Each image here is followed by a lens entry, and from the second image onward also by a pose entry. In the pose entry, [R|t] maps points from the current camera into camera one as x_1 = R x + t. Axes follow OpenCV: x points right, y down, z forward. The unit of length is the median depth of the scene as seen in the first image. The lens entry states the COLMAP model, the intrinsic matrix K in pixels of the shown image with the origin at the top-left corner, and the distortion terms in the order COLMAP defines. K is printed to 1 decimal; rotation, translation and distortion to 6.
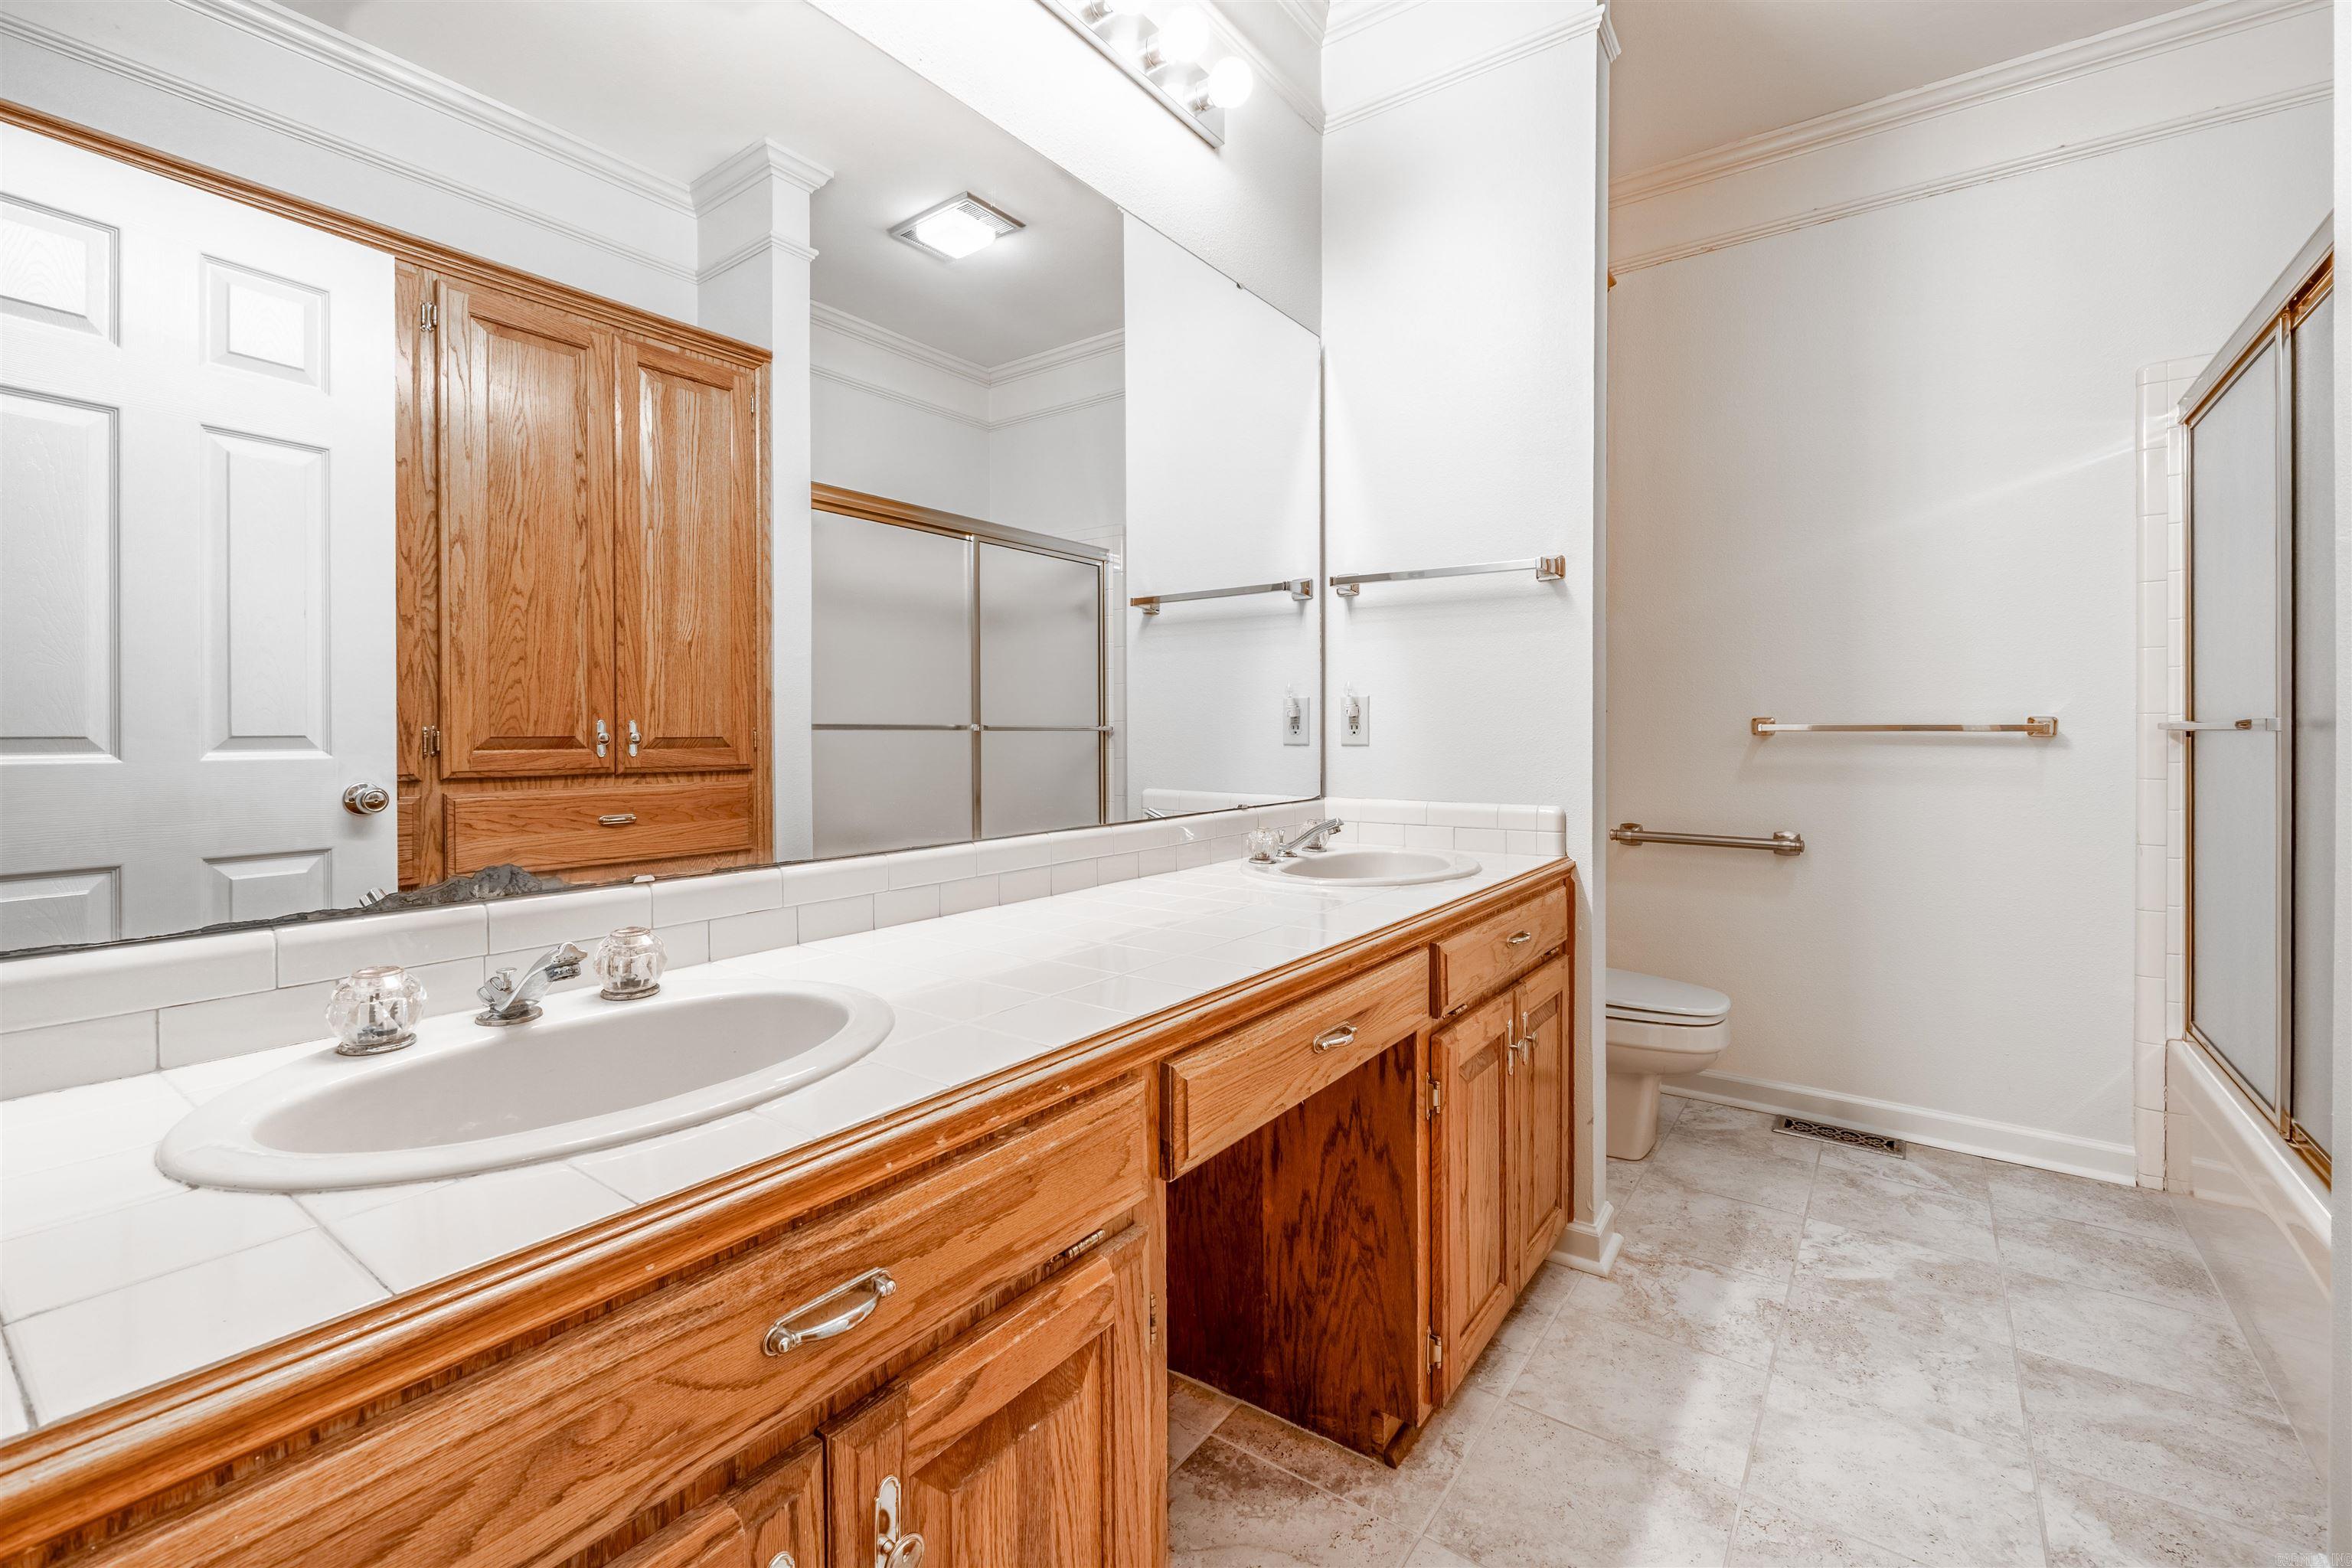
lens RADIAL K [[1019.2, 0, 1168.7], [0, 1019.2, 764.8], [0, 0, 1]] dist [-0.006853, 0.000299]
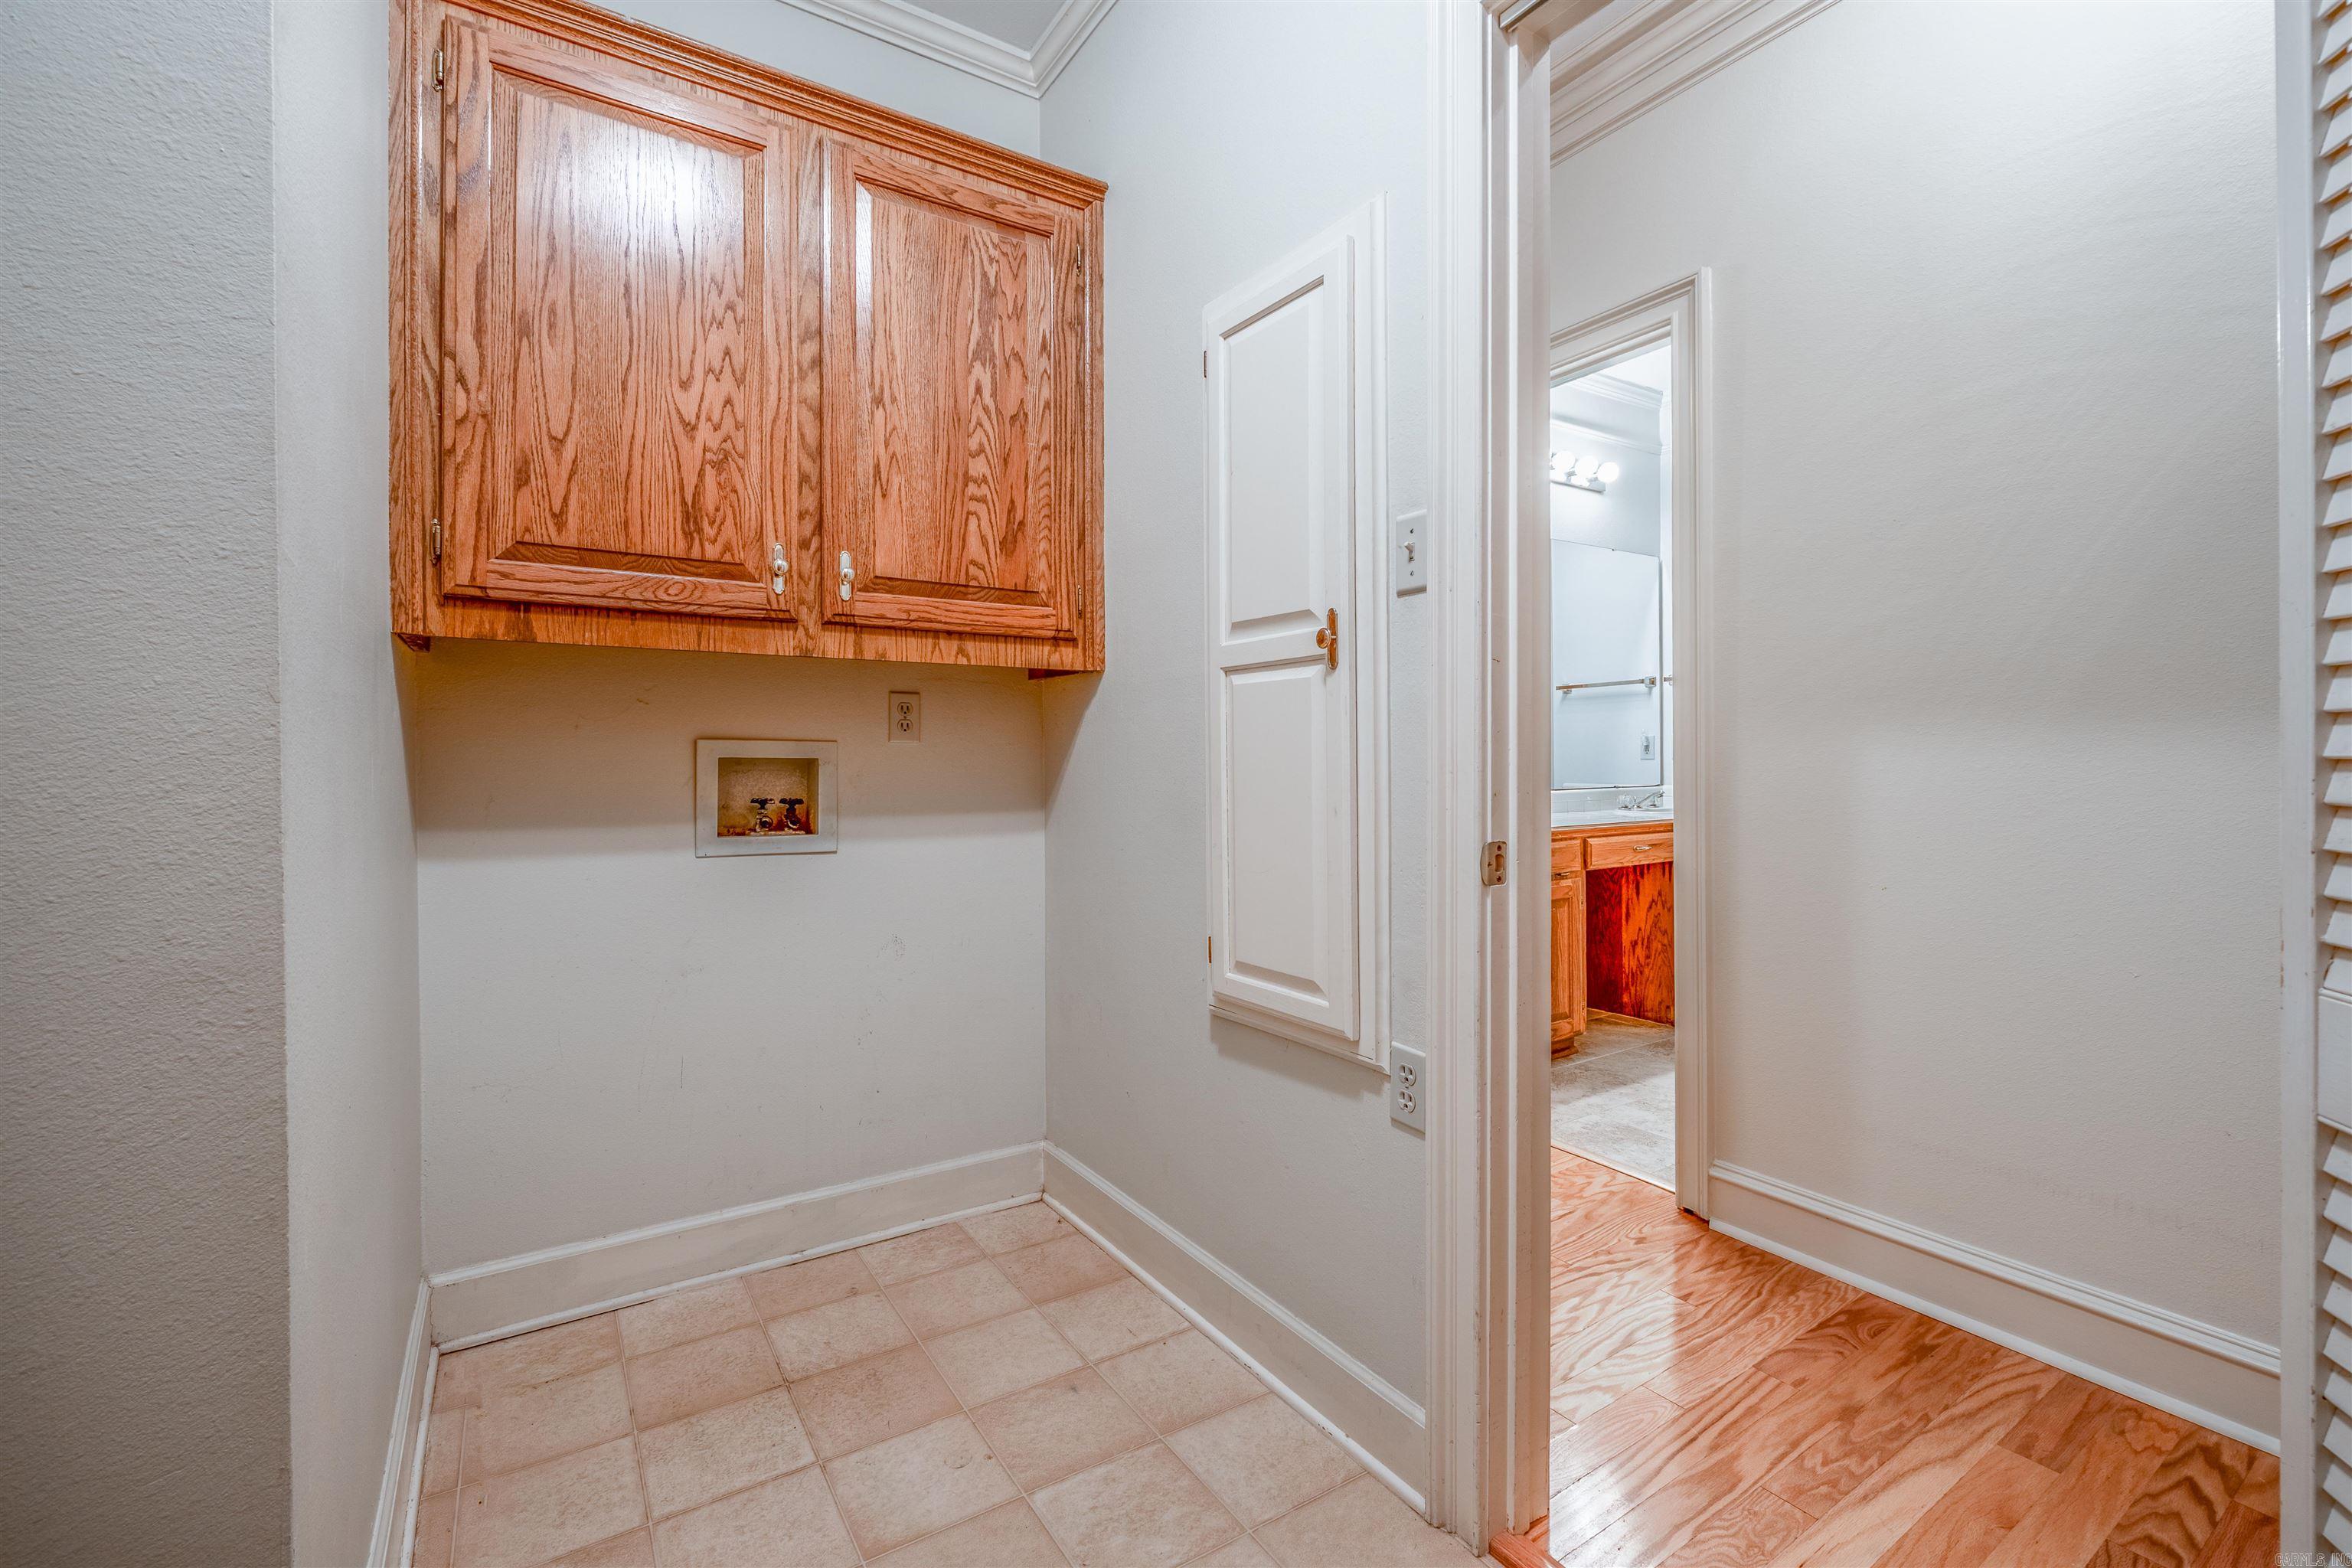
lens RADIAL K [[1019.2, 0, 1168.7], [0, 1019.2, 764.8], [0, 0, 1]] dist [-0.006853, 0.000299]
pose [[0.933623, -0.003625, -0.358239, -0.055007], [-0.009164, 0.999380, -0.033998, 0.101300], [0.358140, 0.035024, 0.933011, -1.828521]]
